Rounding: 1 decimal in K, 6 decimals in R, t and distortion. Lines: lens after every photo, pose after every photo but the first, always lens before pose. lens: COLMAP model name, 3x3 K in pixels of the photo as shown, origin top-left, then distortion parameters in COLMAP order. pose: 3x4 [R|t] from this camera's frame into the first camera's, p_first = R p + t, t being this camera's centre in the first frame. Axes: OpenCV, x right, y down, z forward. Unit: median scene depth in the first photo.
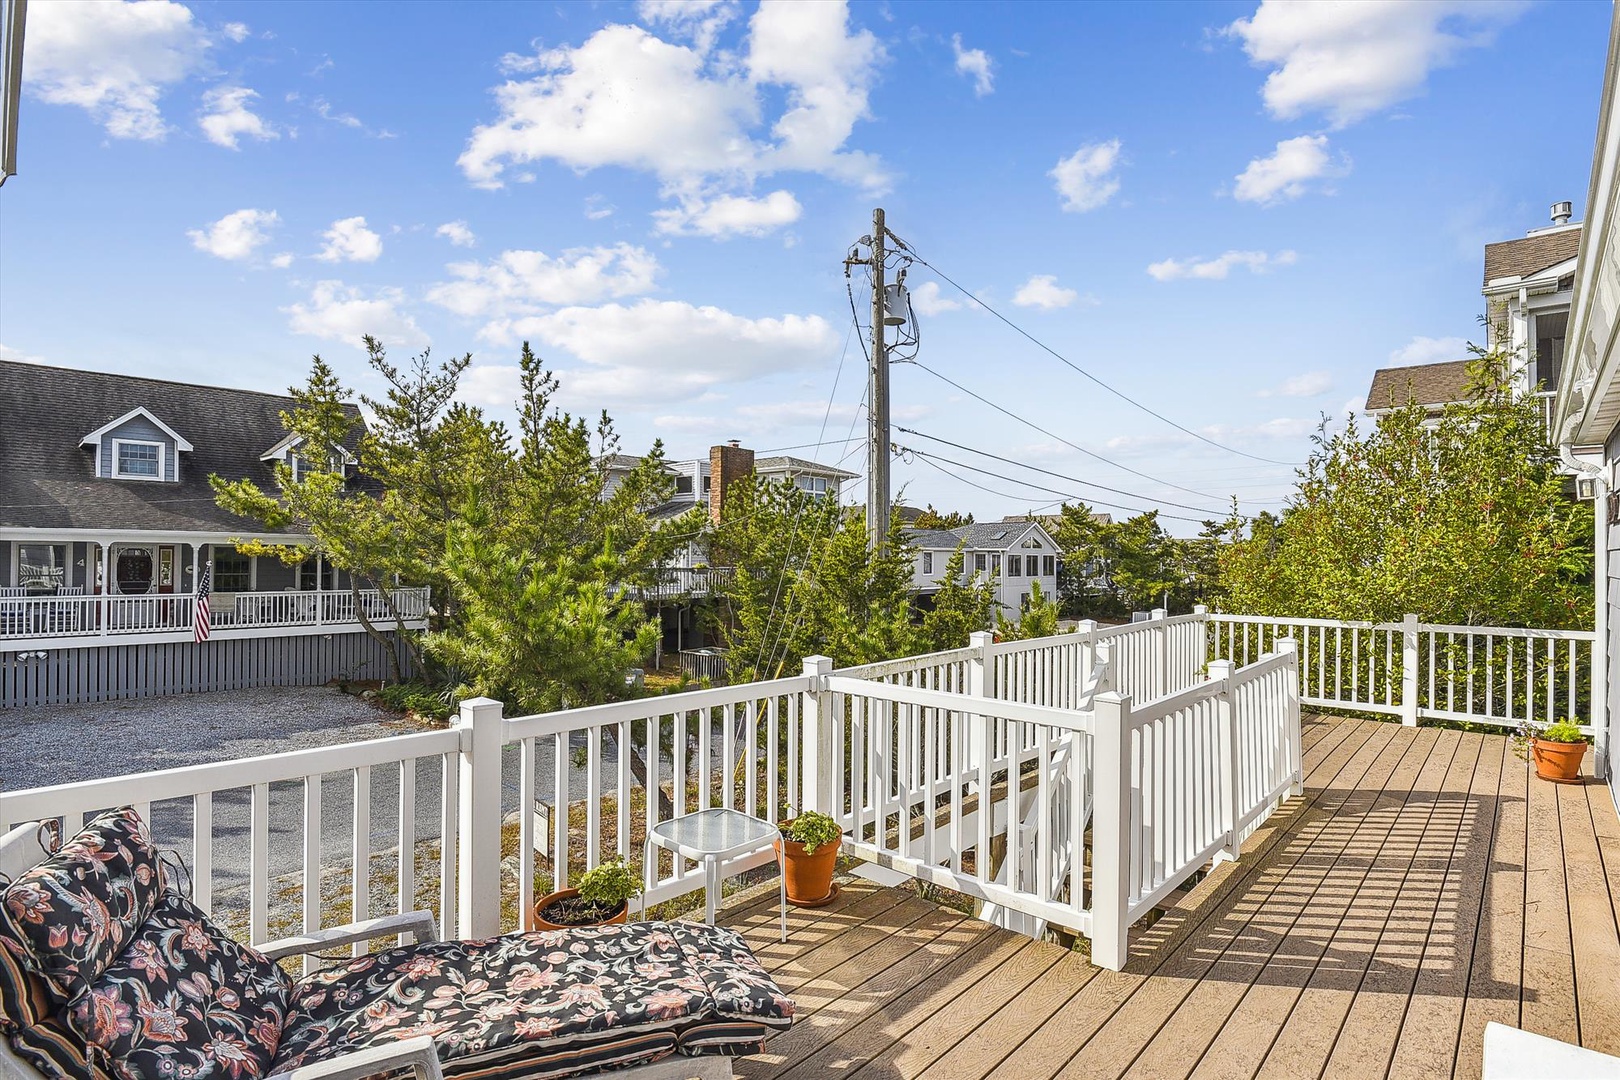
lens RADIAL K [[806.1, 0, 814.8], [0, 806.1, 544.8], [0, 0, 1]] dist [-0.019828, -0.001016]
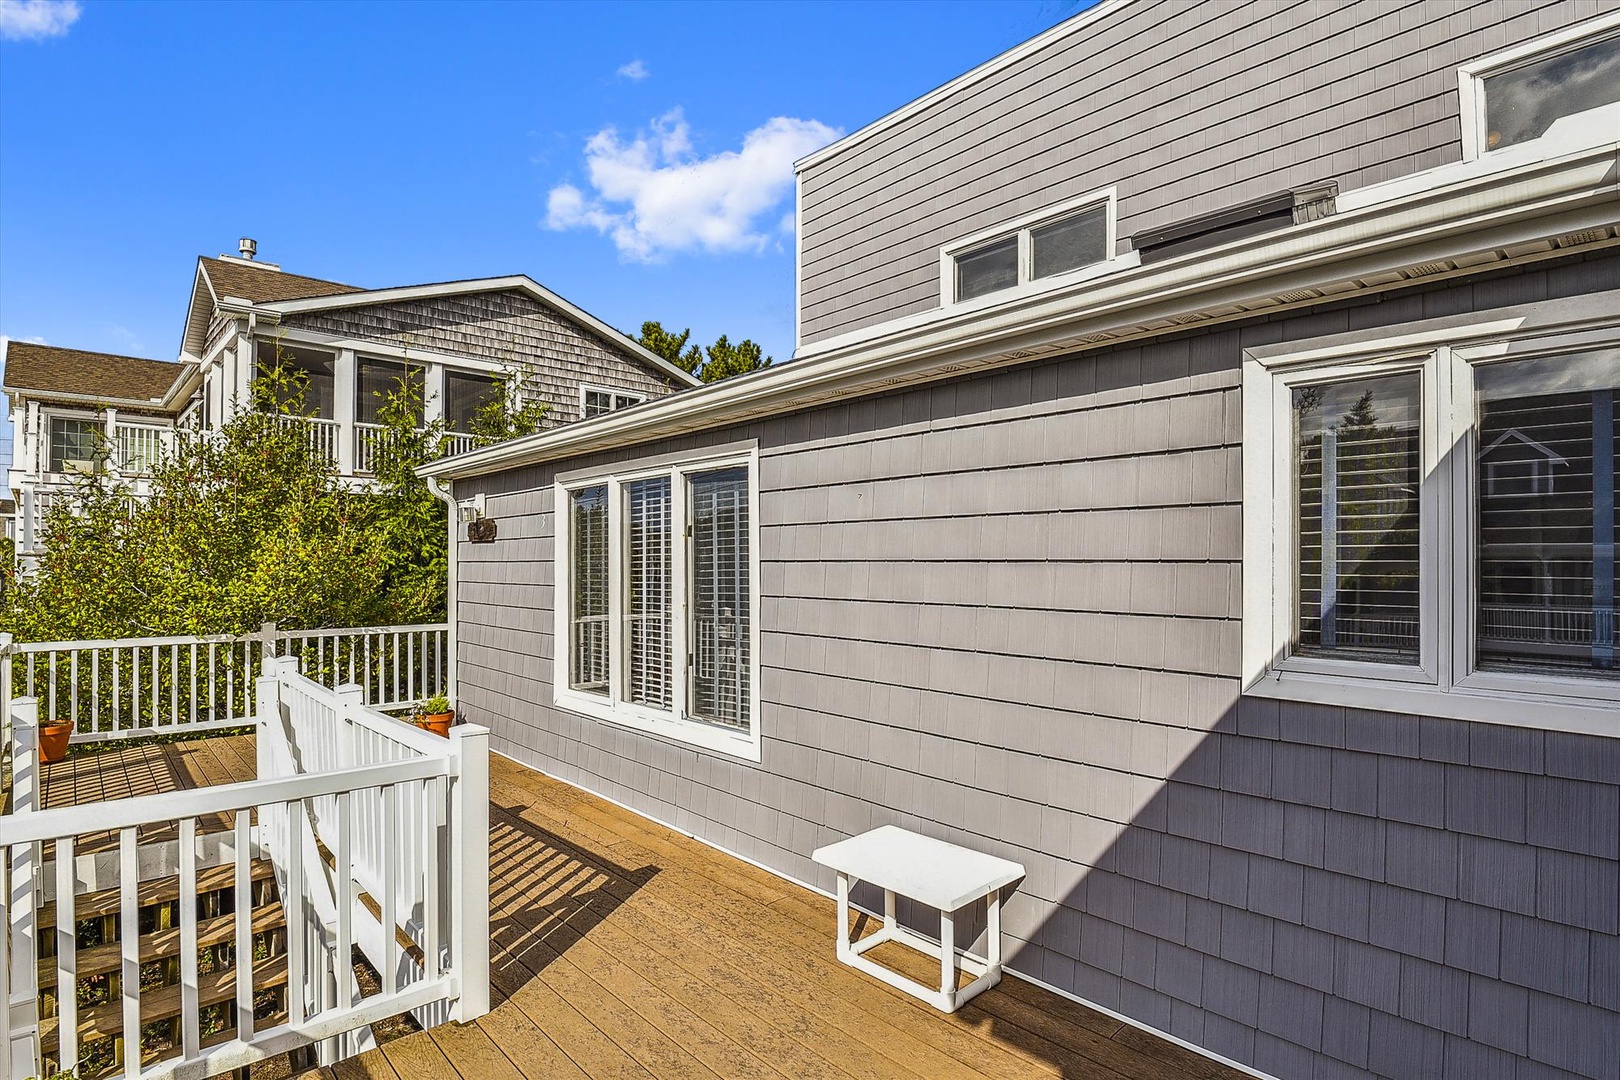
lens RADIAL K [[819.2, 0, 815.5], [0, 819.2, 568.3], [0, 0, 1]] dist [-0.015714, 0.000298]
pose [[0.085564, -0.012272, 0.996257, -0.216161], [-0.015120, 0.999793, 0.013614, -0.007062], [-0.996218, -0.016228, 0.085360, 0.210421]]
